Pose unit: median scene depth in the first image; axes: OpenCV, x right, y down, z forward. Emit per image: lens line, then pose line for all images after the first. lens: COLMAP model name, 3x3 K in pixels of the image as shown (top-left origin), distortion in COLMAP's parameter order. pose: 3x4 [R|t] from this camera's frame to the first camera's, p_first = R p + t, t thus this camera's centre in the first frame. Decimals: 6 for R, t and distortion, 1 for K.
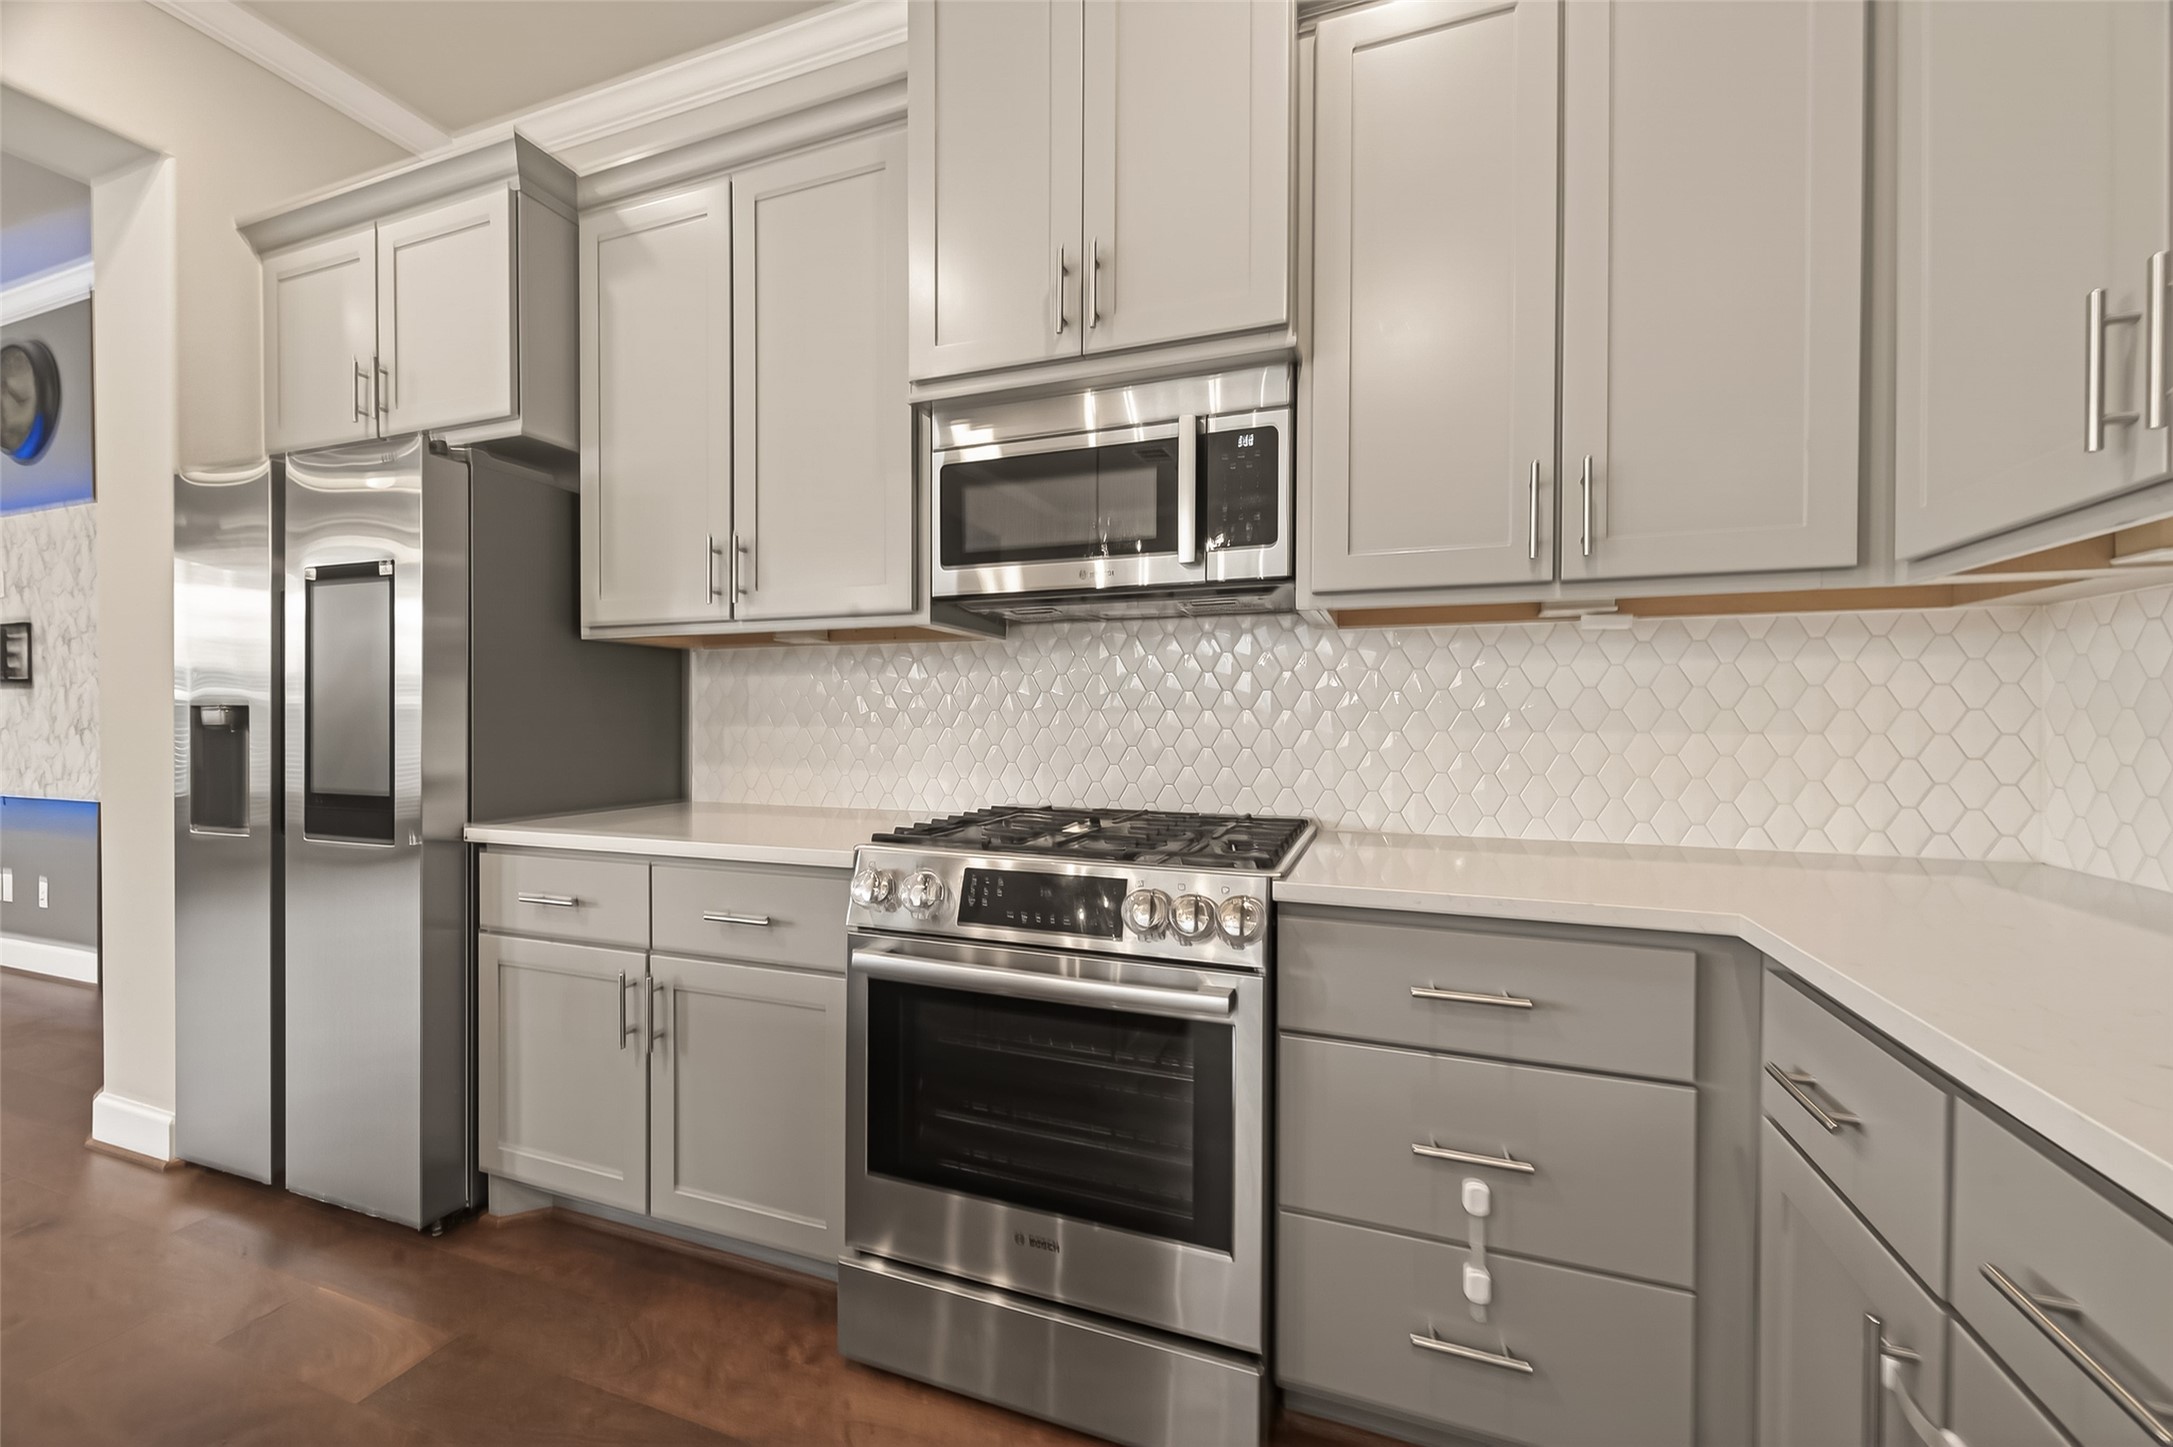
lens RADIAL K [[853.5, 0, 1086.0], [0, 853.5, 726.2], [0, 0, 1]] dist [0.003271, -0.001596]
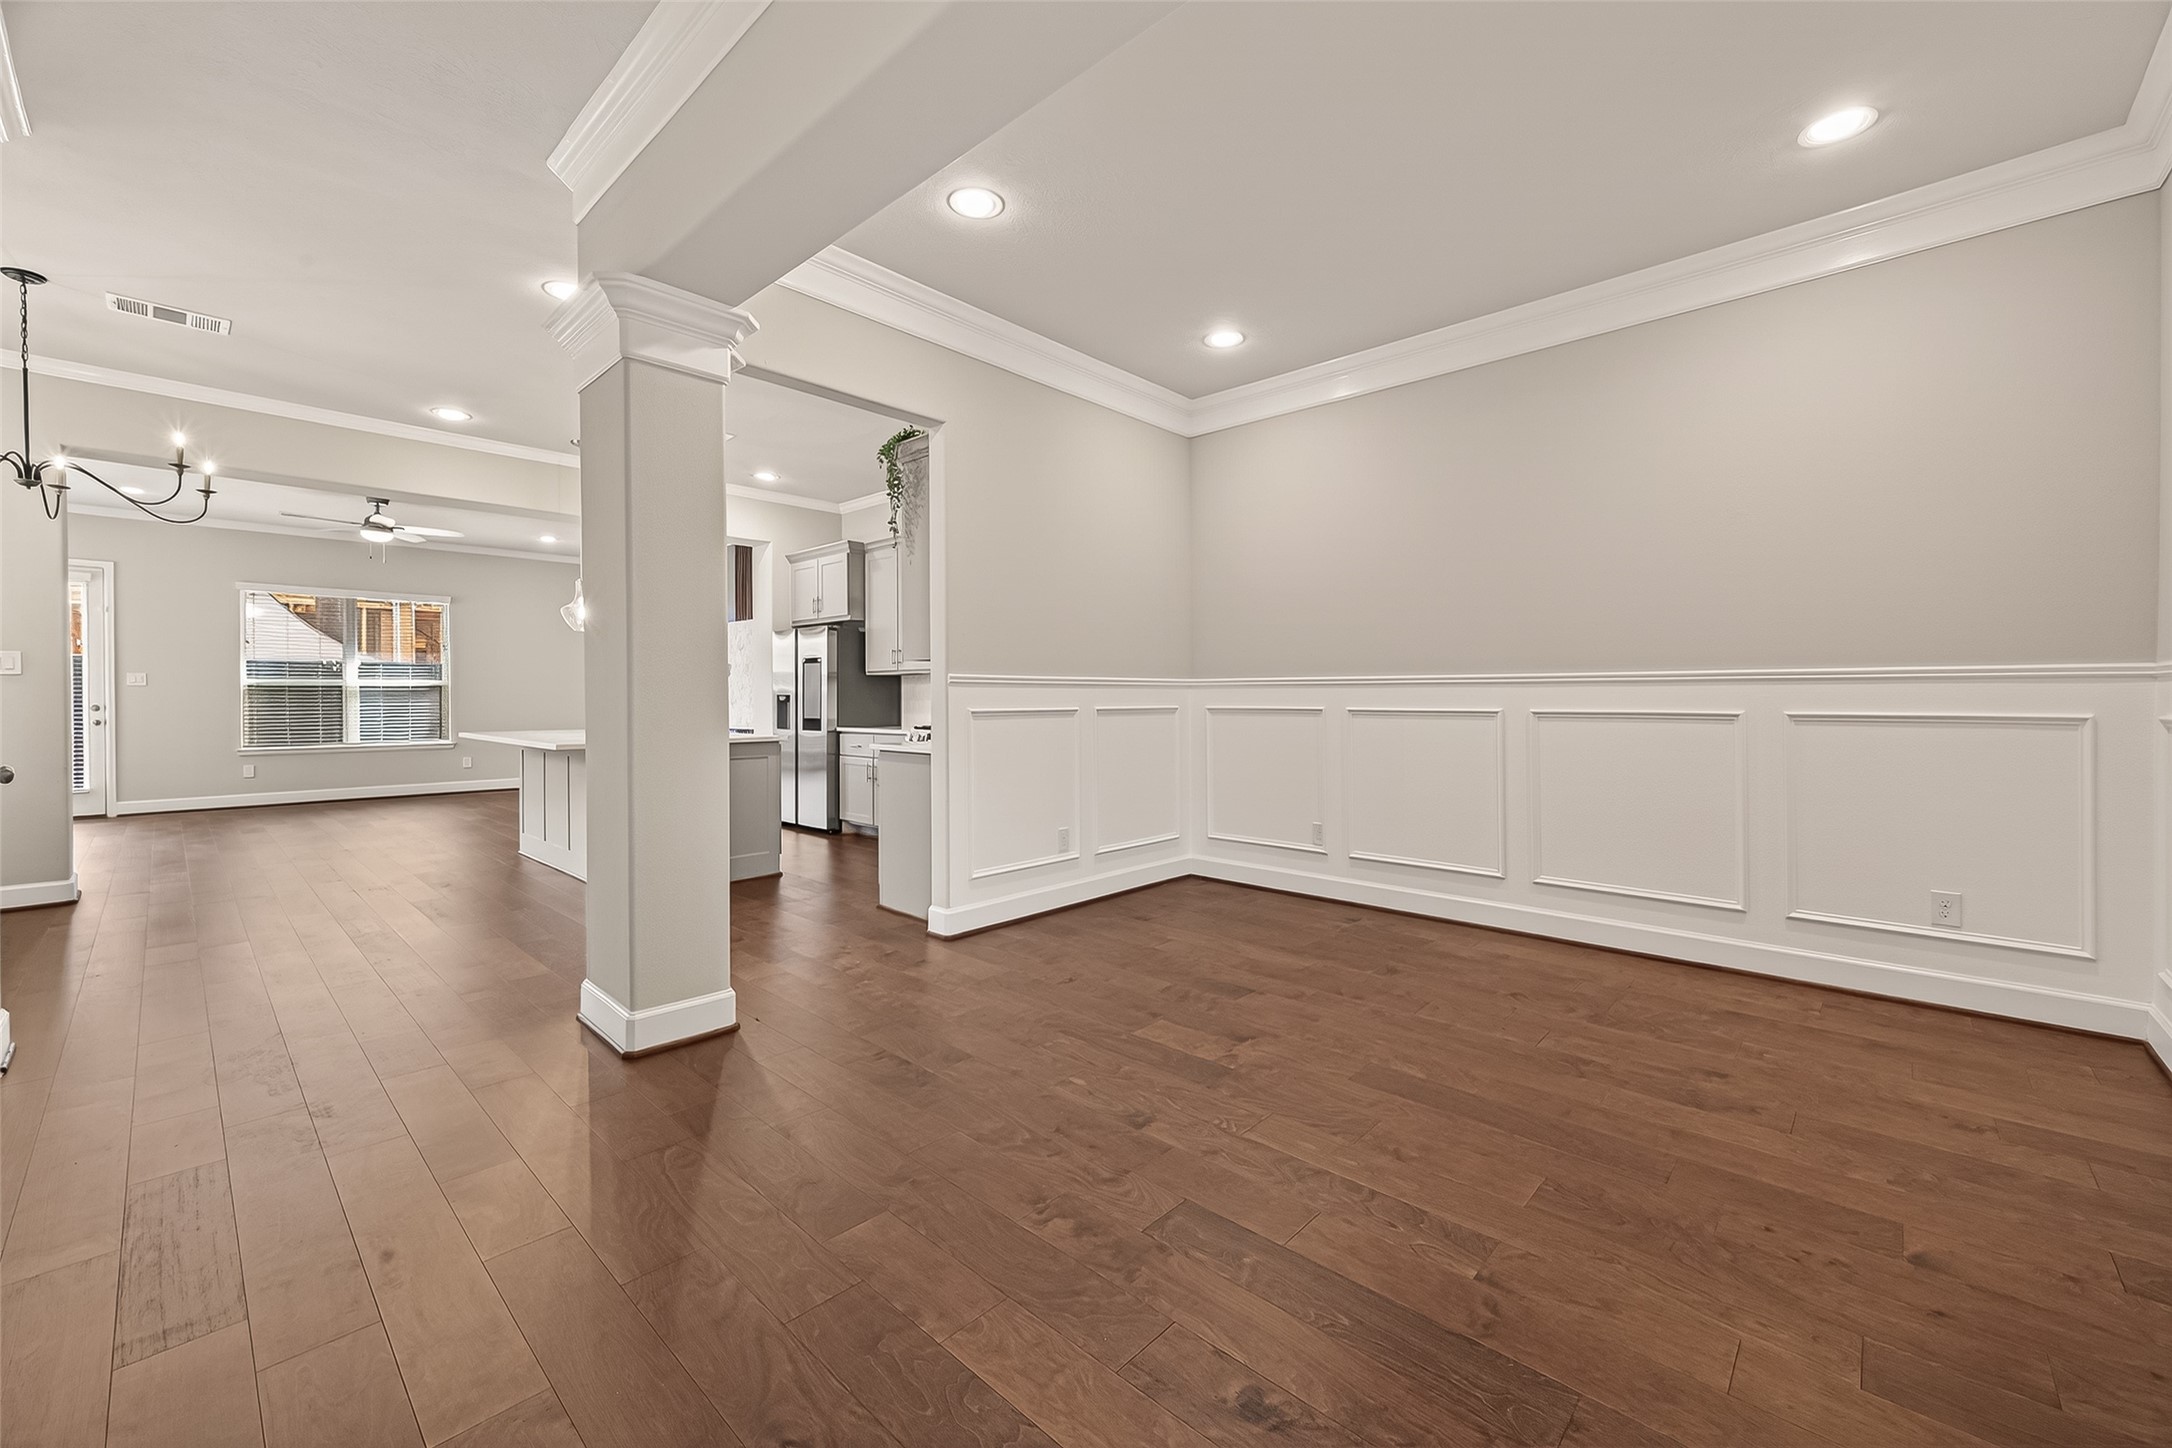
lens RADIAL K [[853.1, 0, 1080.4], [0, 853.1, 715.6], [0, 0, 1]] dist [0.003271, -0.001596]
pose [[0.922104, 0.005547, -0.386903, 1.687256], [-0.002238, 0.999957, 0.009003, 0.029340], [0.386936, -0.007436, 0.922077, -2.013891]]
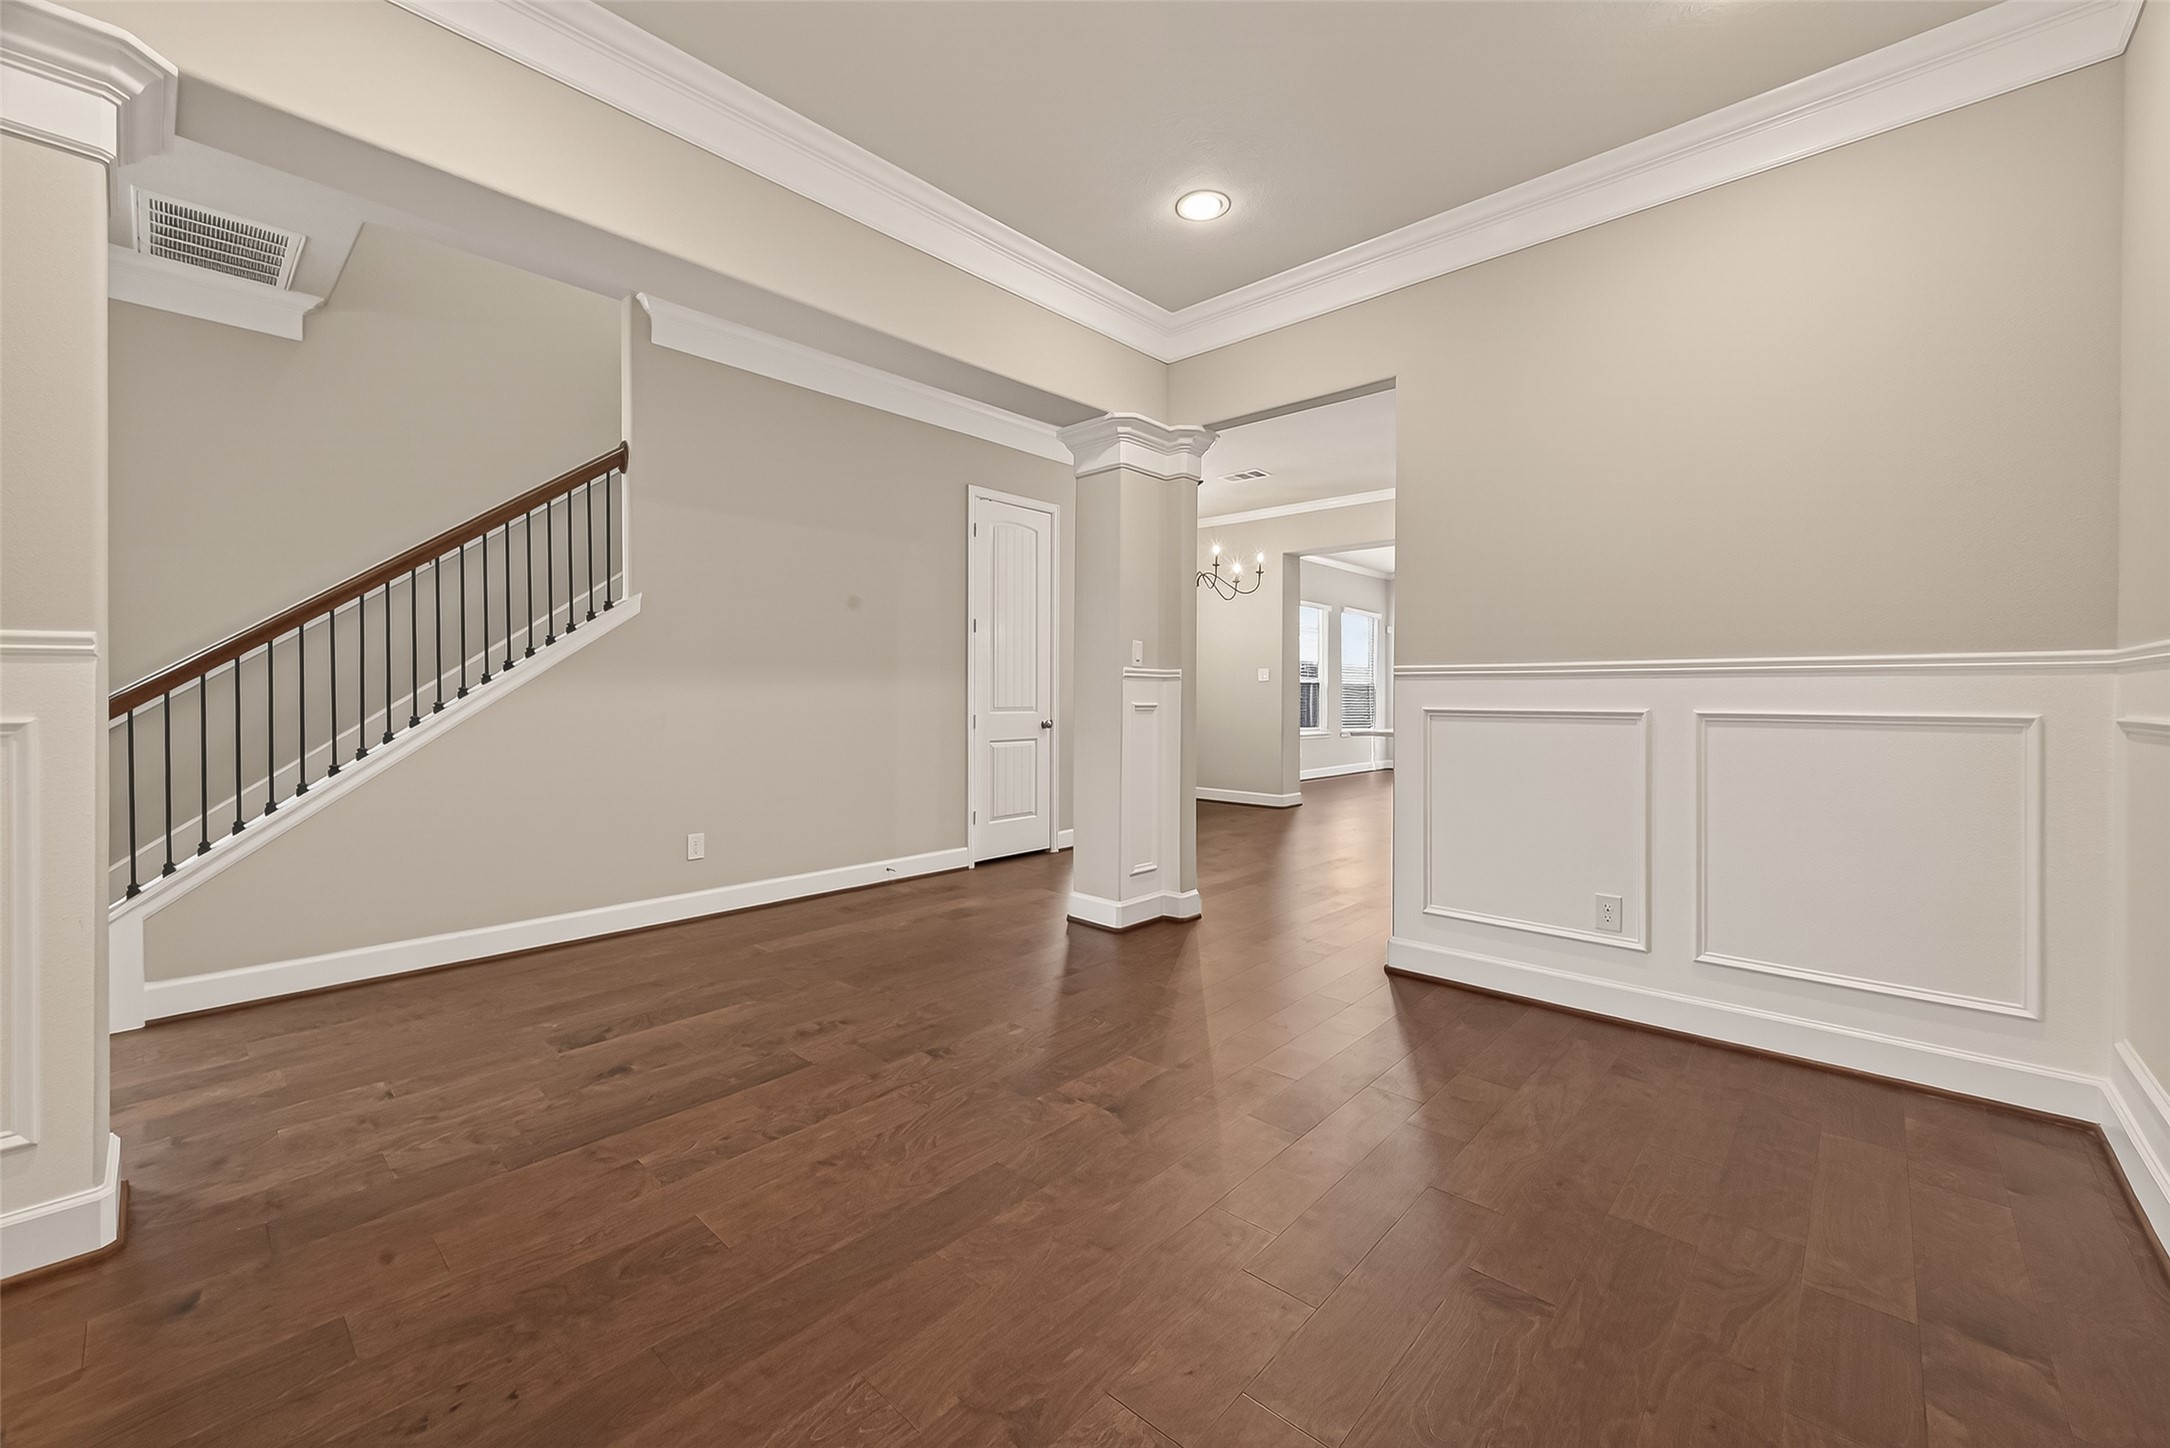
lens RADIAL K [[852.3, 0, 1093.2], [0, 852.3, 711.4], [0, 0, 1]] dist [0.003271, -0.001596]
pose [[-0.367651, 0.016434, -0.929819, 2.533758], [-0.014093, 0.999631, 0.023240, 0.010217], [0.929857, 0.021648, -0.367283, -0.075147]]
